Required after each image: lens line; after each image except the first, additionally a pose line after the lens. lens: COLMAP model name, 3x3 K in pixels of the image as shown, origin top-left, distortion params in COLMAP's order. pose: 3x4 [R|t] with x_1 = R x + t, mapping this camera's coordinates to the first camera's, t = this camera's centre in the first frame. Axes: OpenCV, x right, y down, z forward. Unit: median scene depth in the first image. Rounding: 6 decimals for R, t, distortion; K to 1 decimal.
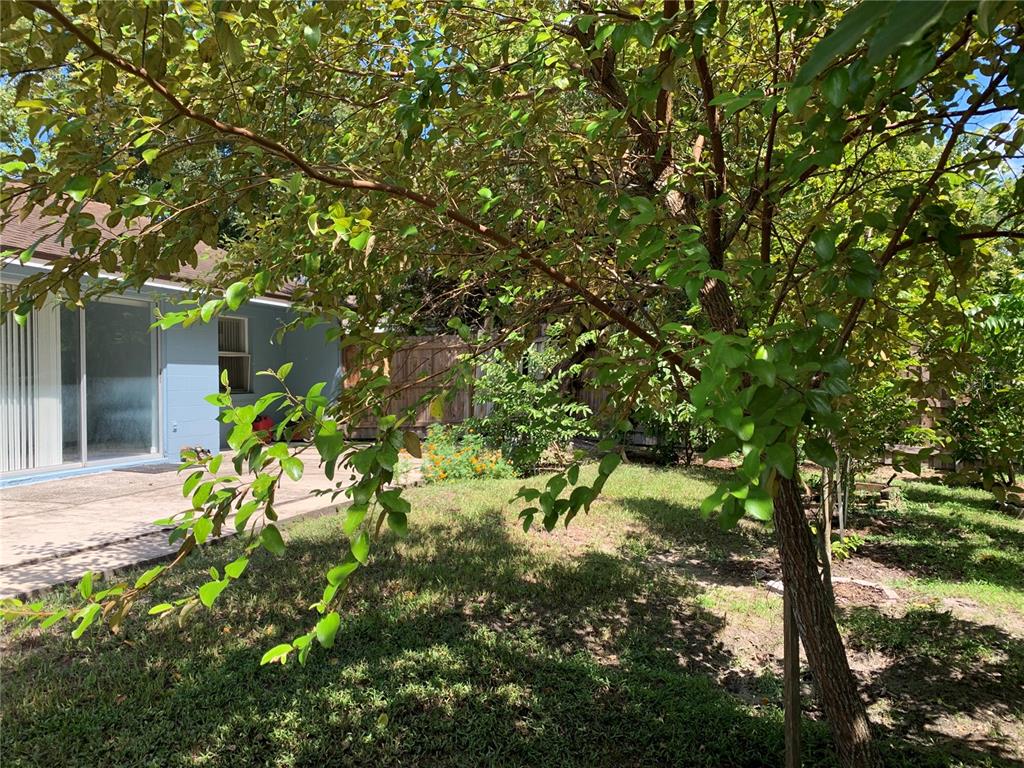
lens RADIAL K [[792.4, 0, 507.9], [0, 792.4, 386.8], [0, 0, 1]] dist [0.031065, -0.017131]
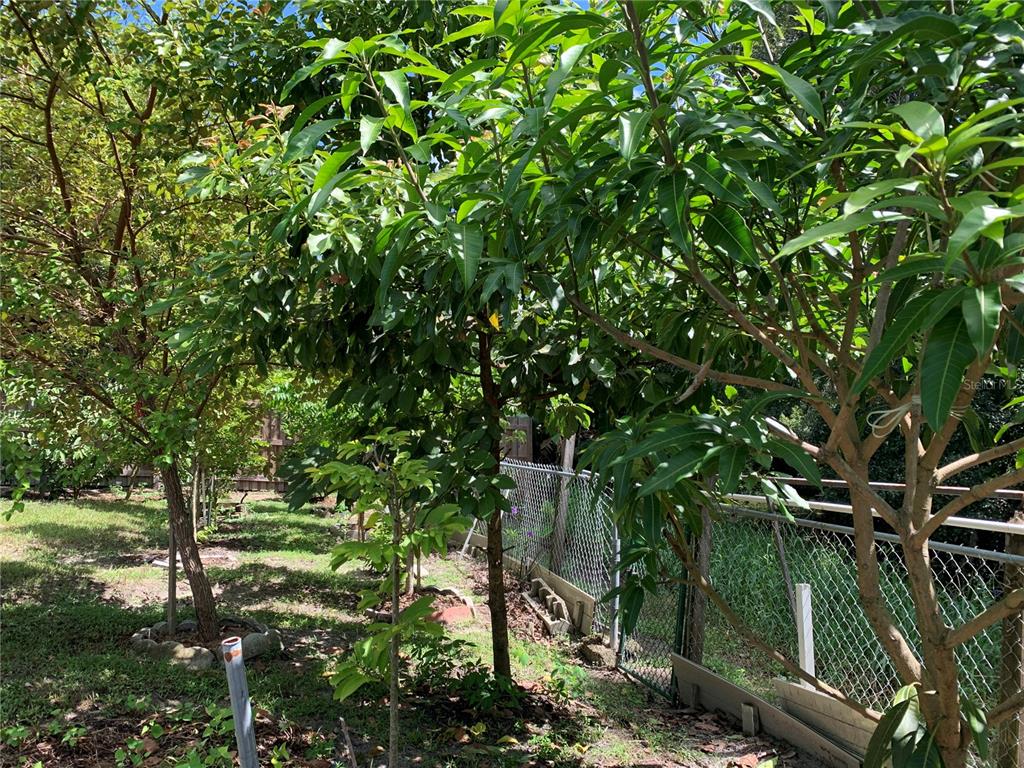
lens RADIAL K [[792.4, 0, 507.9], [0, 792.4, 386.8], [0, 0, 1]] dist [0.031065, -0.017131]
pose [[0.733364, 0.035743, 0.678896, -0.280431], [-0.003805, 0.998817, -0.048476, -0.022158], [-0.679826, 0.032968, 0.732632, -0.743742]]
